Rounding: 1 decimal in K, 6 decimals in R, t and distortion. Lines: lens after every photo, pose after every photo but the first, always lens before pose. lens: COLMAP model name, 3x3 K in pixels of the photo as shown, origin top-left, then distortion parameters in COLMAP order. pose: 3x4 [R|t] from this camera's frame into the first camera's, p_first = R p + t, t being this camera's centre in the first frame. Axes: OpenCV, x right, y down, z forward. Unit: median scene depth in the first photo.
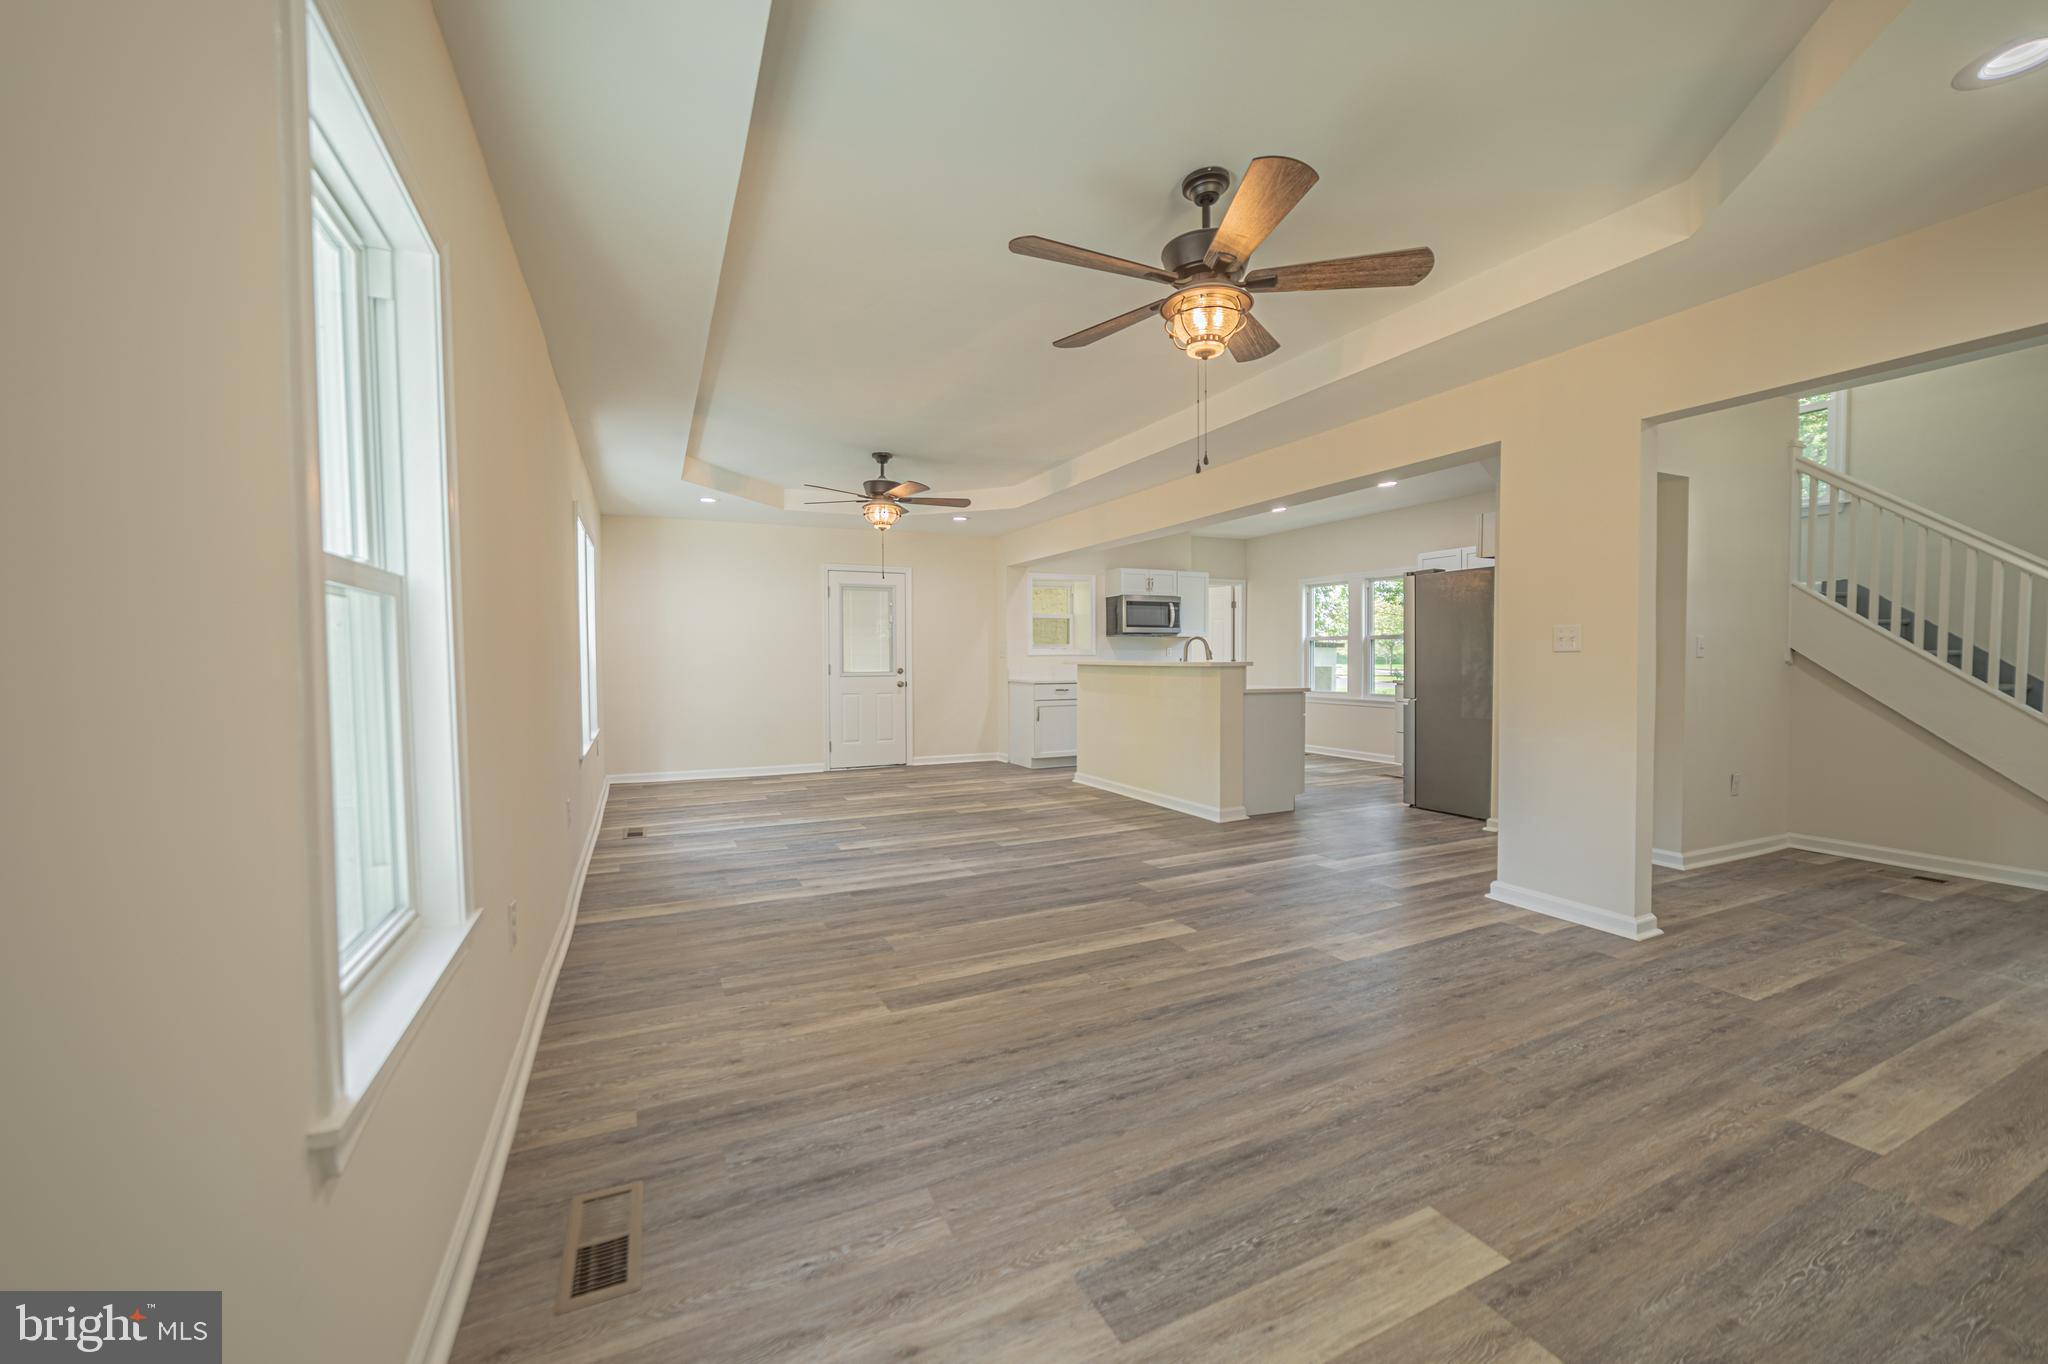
lens RADIAL K [[804.5, 0, 1024.1], [0, 804.5, 686.8], [0, 0, 1]] dist [-0.018799, 0.006750]
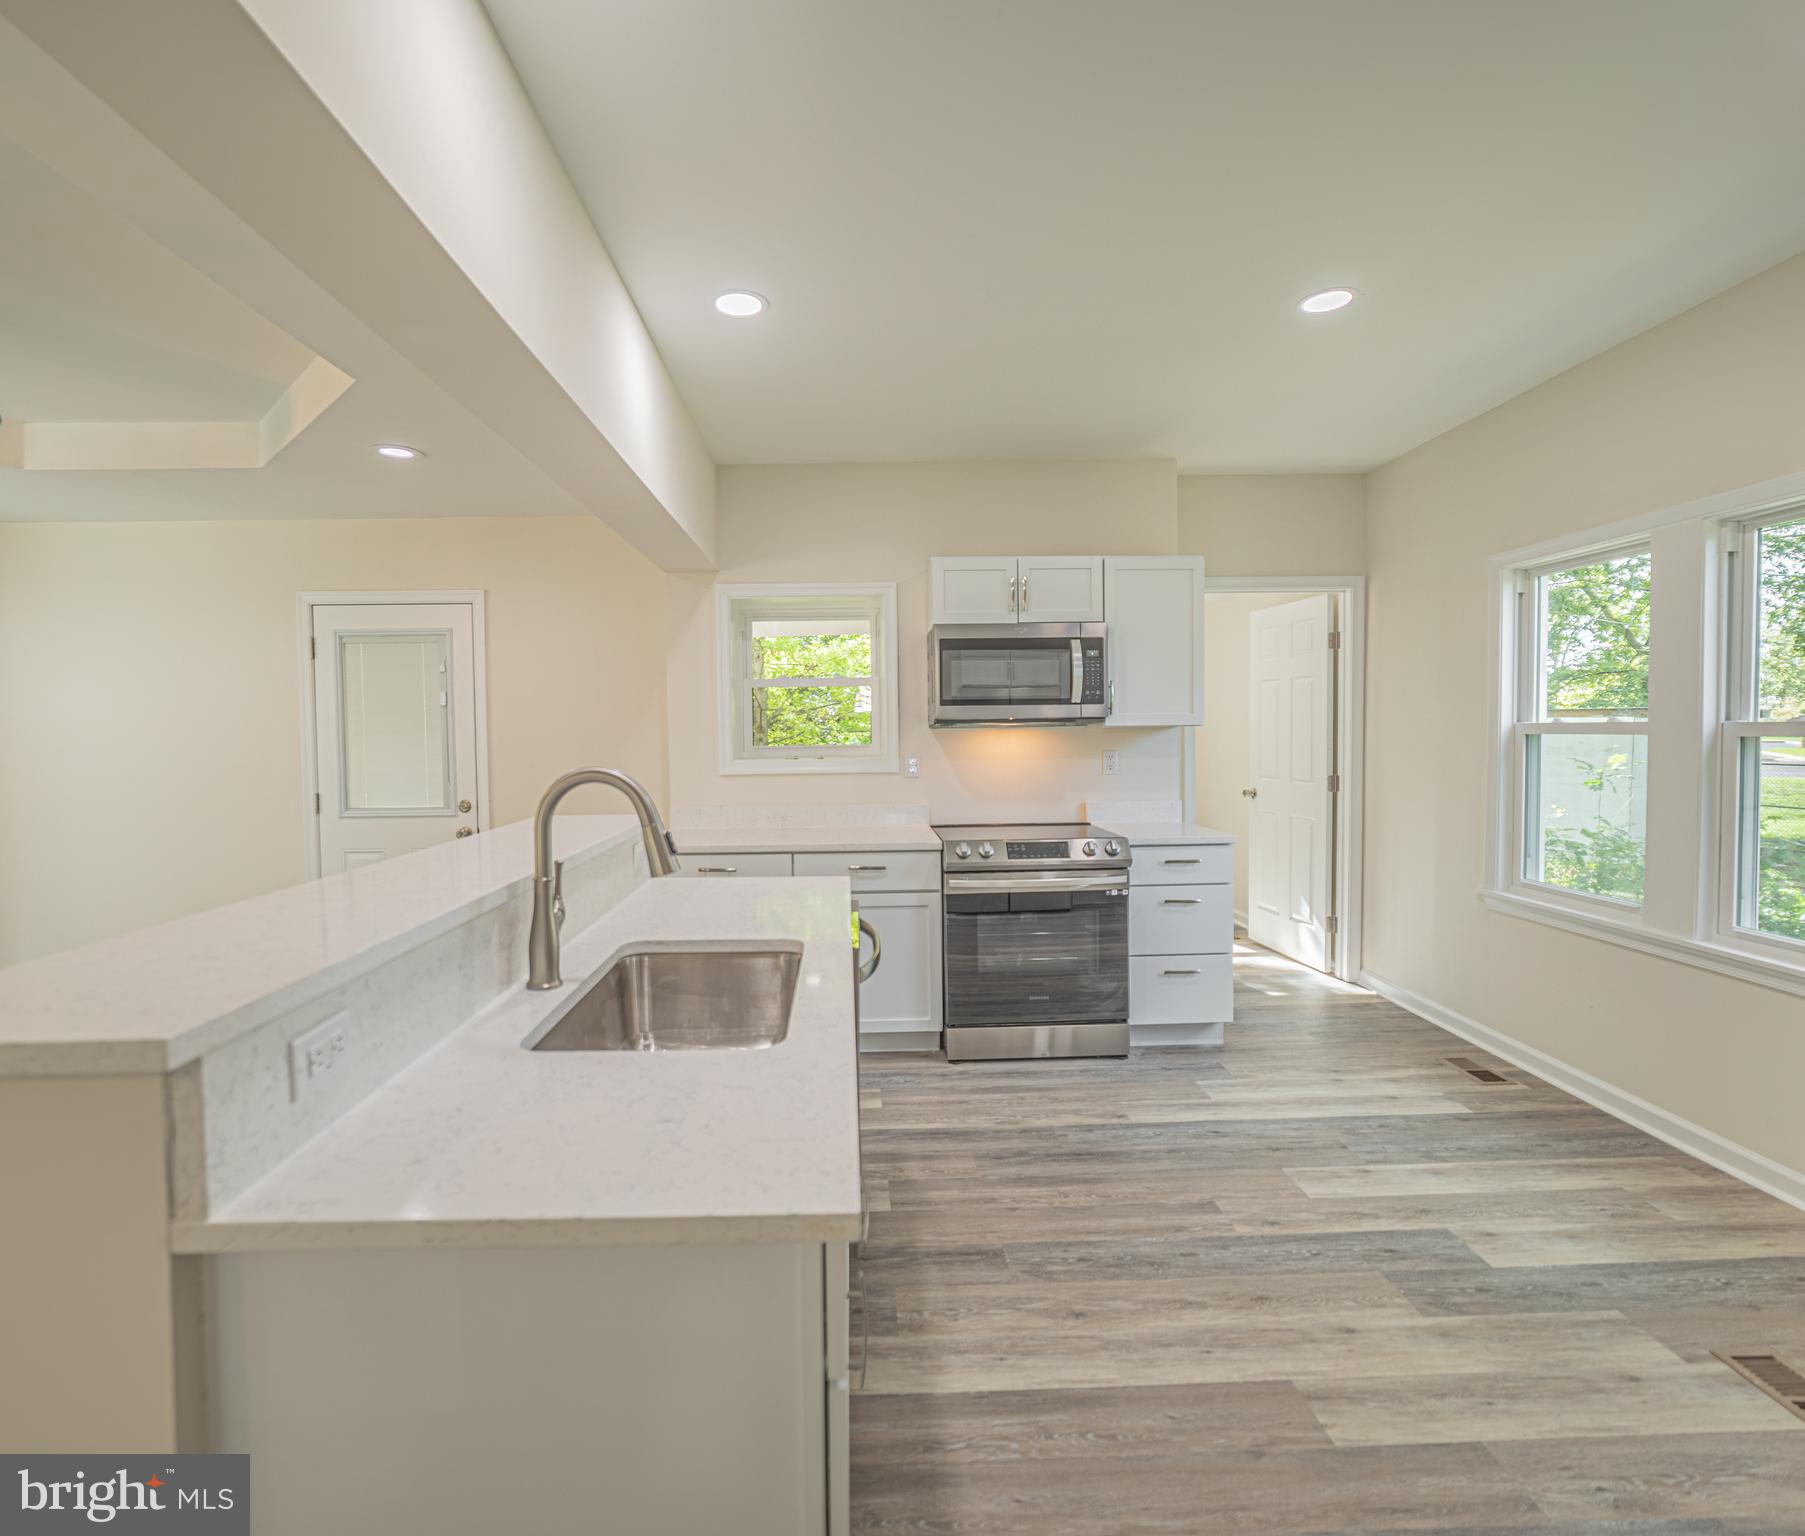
lens RADIAL K [[902.3, 0, 878.6], [0, 902.3, 768.3], [0, 0, 1]] dist [-0.018547, 0.005990]
pose [[0.912934, 0.009690, -0.407991, 0.770639], [-0.006884, 0.999941, 0.008346, -0.129854], [0.408048, -0.004811, 0.912948, 1.606845]]
